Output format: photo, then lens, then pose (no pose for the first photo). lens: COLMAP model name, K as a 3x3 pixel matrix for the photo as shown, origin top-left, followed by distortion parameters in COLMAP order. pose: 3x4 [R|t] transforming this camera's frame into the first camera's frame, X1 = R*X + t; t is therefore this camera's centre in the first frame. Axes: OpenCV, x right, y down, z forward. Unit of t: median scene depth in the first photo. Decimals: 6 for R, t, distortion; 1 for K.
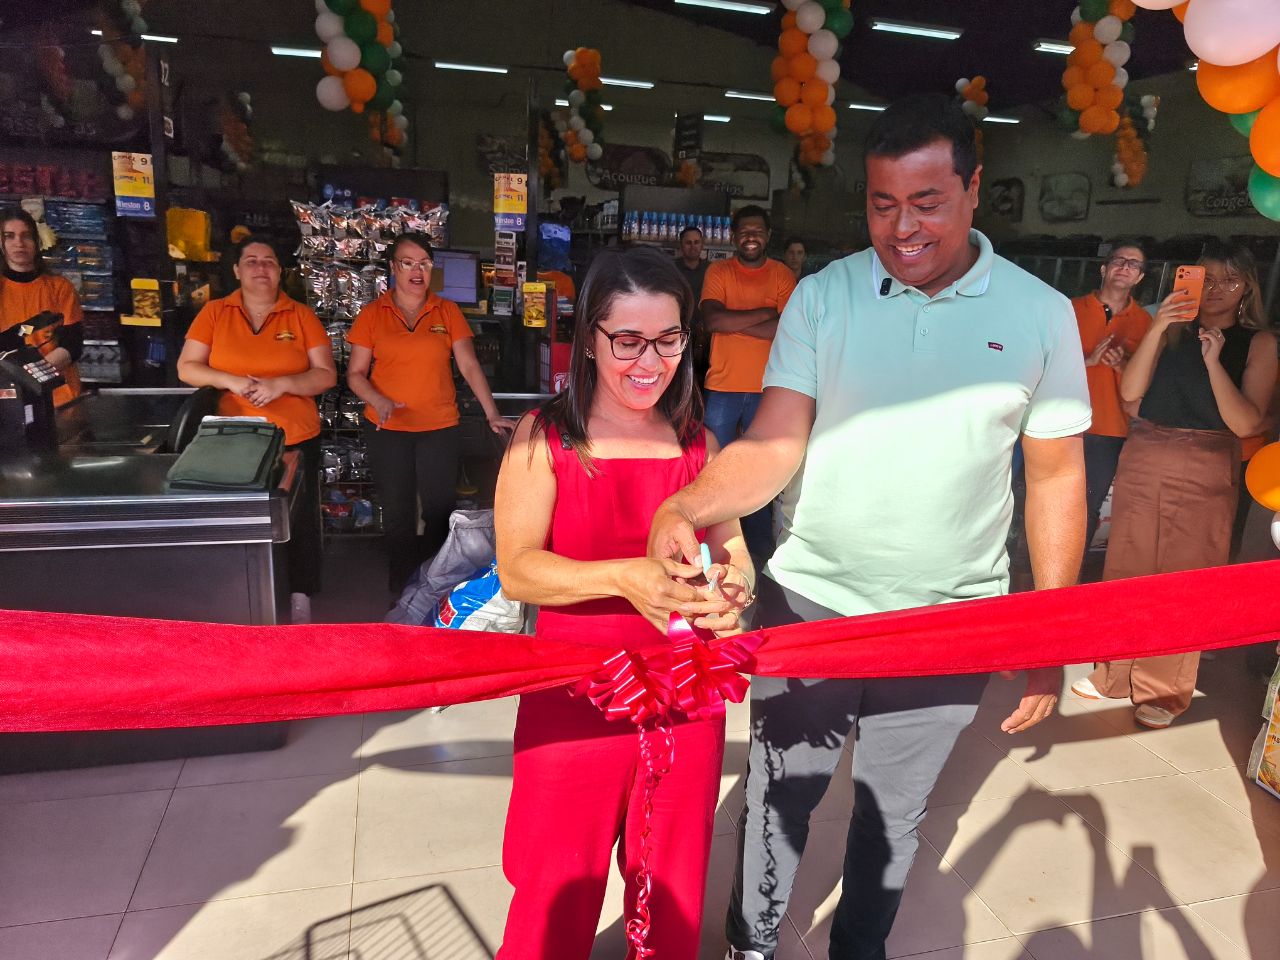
lens RADIAL K [[881.8, 0, 629.8], [0, 881.8, 456.8], [0, 0, 1]] dist [0.020130, -0.038388]
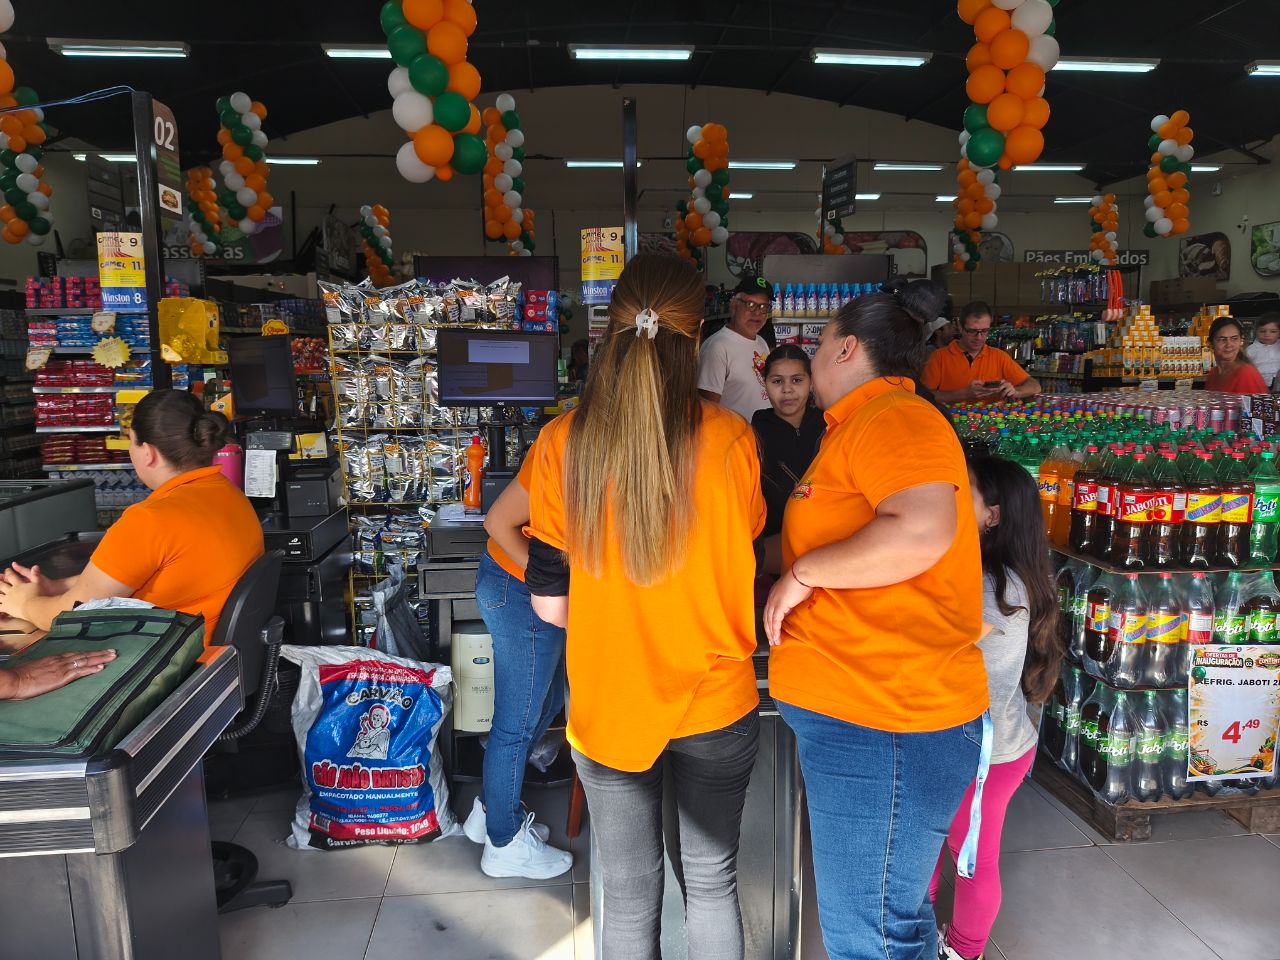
lens RADIAL K [[881.8, 0, 641.4], [0, 881.8, 468.1], [0, 0, 1]] dist [0.020130, -0.038388]
pose [[0.986837, -0.036094, -0.157641, 0.007299], [0.020956, 0.995097, -0.096654, -0.035470], [0.160357, 0.092079, 0.982755, 0.227627]]
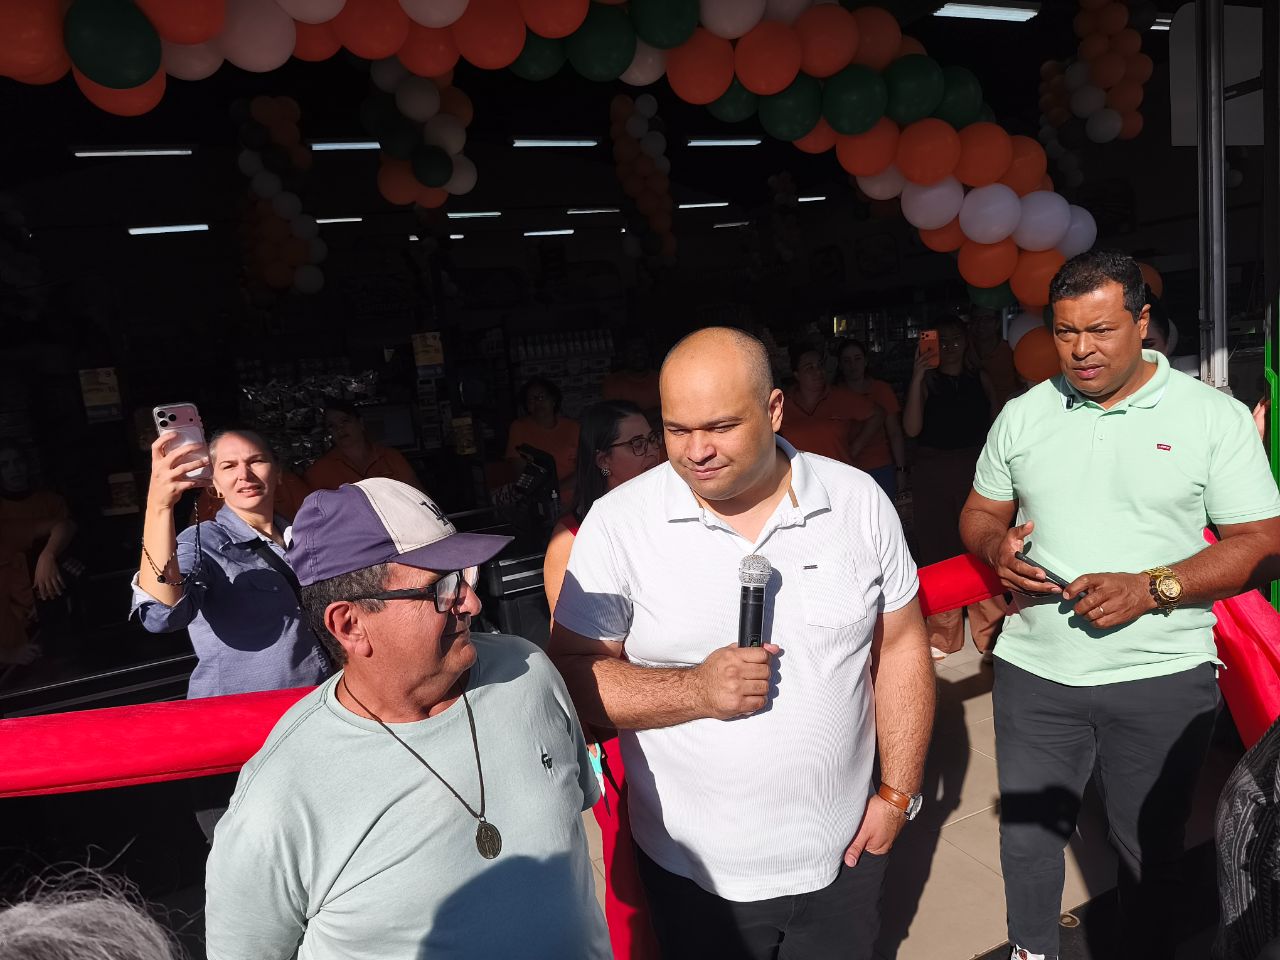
lens RADIAL K [[858.2, 0, 623.2], [0, 858.2, 482.9], [0, 0, 1]] dist [0.017624, -0.027475]
pose [[0.976347, -0.179782, 0.120106, -0.037556], [0.188037, 0.980249, -0.061263, 0.000372], [-0.106720, 0.082398, 0.990869, -0.123730]]
